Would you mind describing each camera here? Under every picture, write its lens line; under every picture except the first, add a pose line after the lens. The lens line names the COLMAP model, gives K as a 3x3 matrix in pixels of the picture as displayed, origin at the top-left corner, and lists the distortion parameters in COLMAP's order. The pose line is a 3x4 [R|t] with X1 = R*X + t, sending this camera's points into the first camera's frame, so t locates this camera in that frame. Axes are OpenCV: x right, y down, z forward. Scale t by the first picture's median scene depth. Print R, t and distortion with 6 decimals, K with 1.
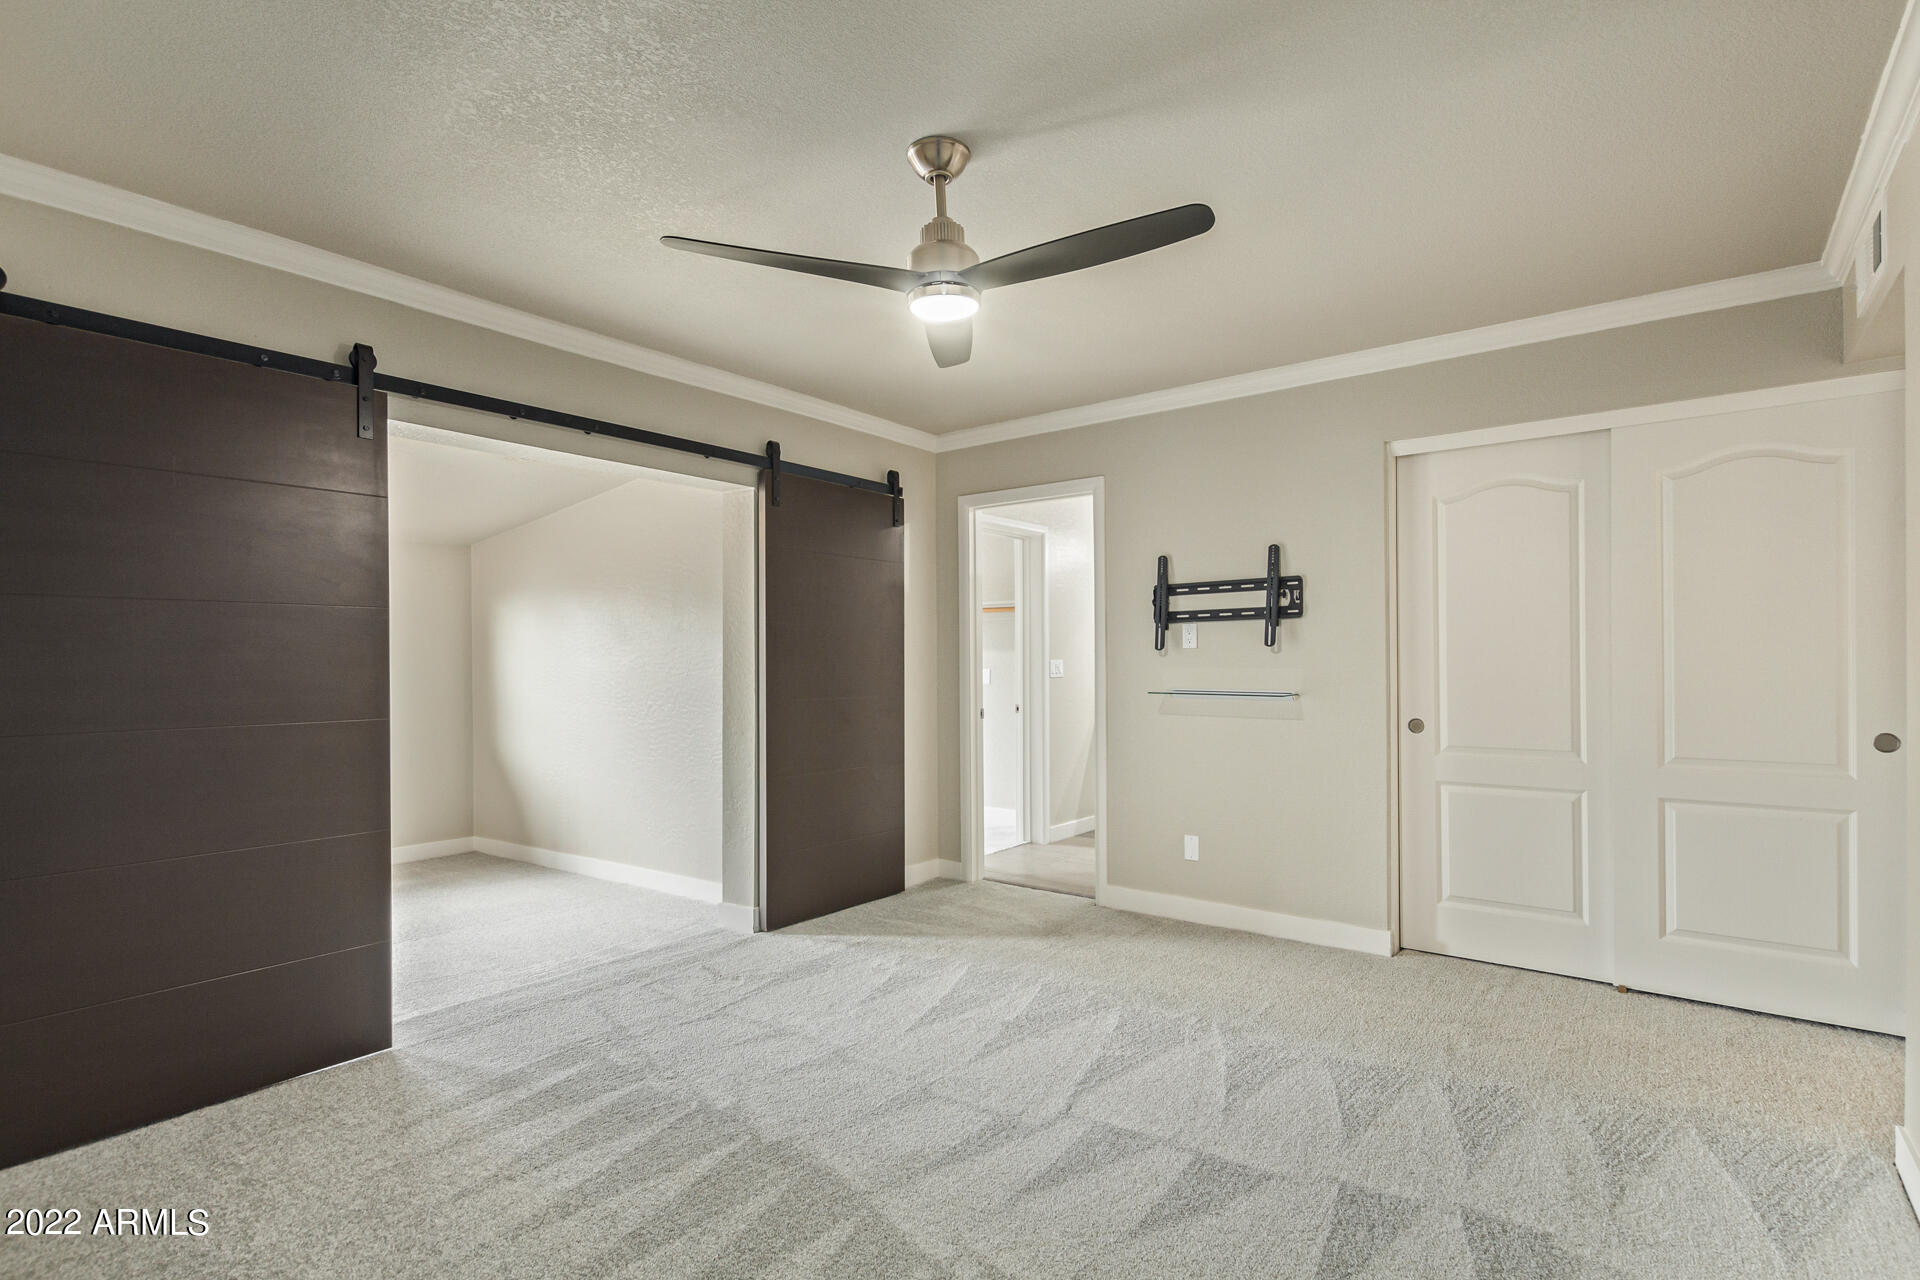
lens RADIAL K [[889.2, 0, 961.2], [0, 889.2, 651.8], [0, 0, 1]] dist [-0.000464, -0.001654]
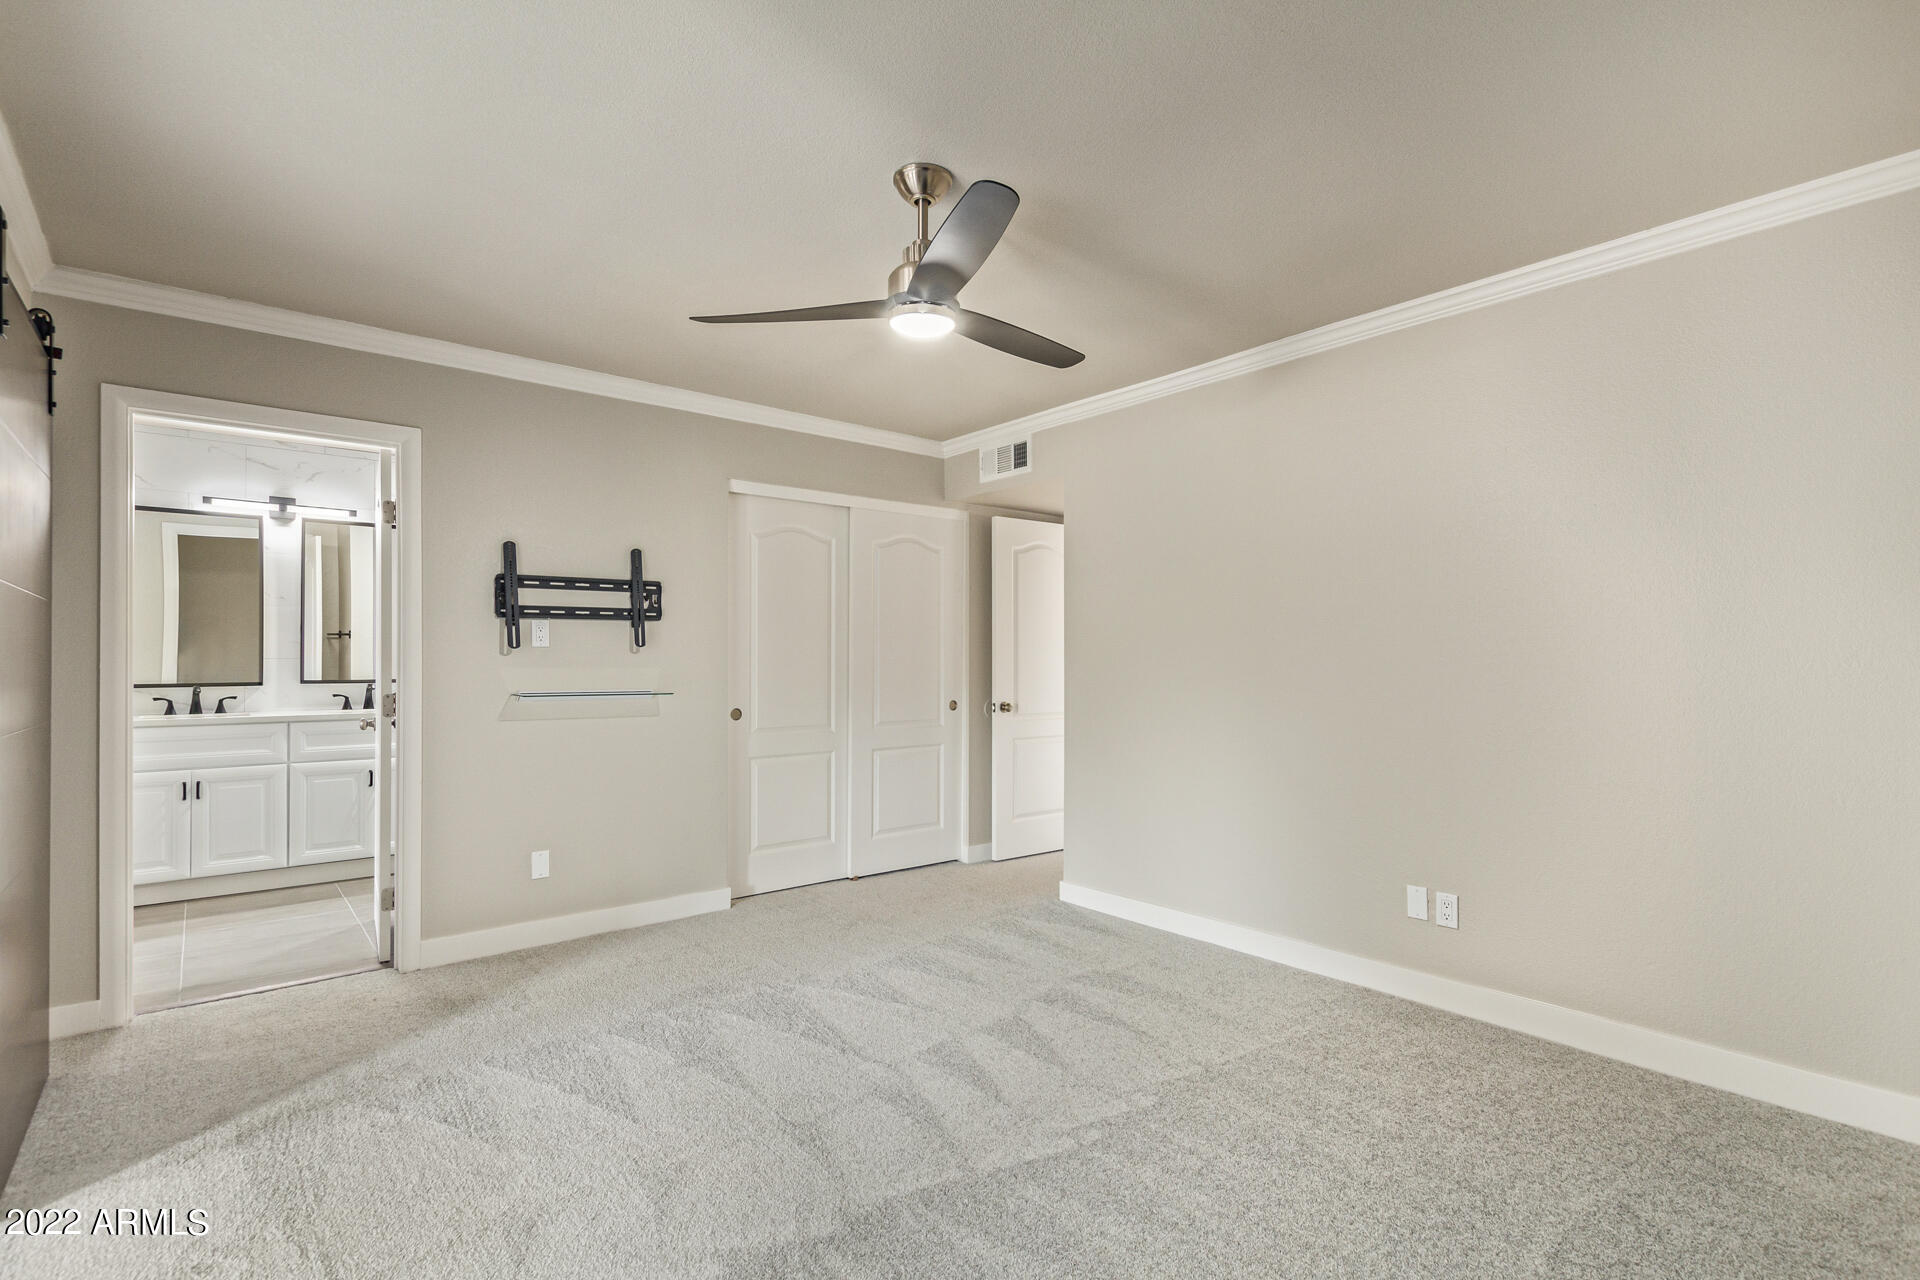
lens RADIAL K [[889.2, 0, 959.3], [0, 889.2, 648.7], [0, 0, 1]] dist [-0.000464, -0.001654]
pose [[0.234238, 0.017135, 0.972028, -0.571173], [-0.011402, 0.999824, -0.014878, 0.007014], [-0.972112, -0.007598, 0.234393, 0.392629]]
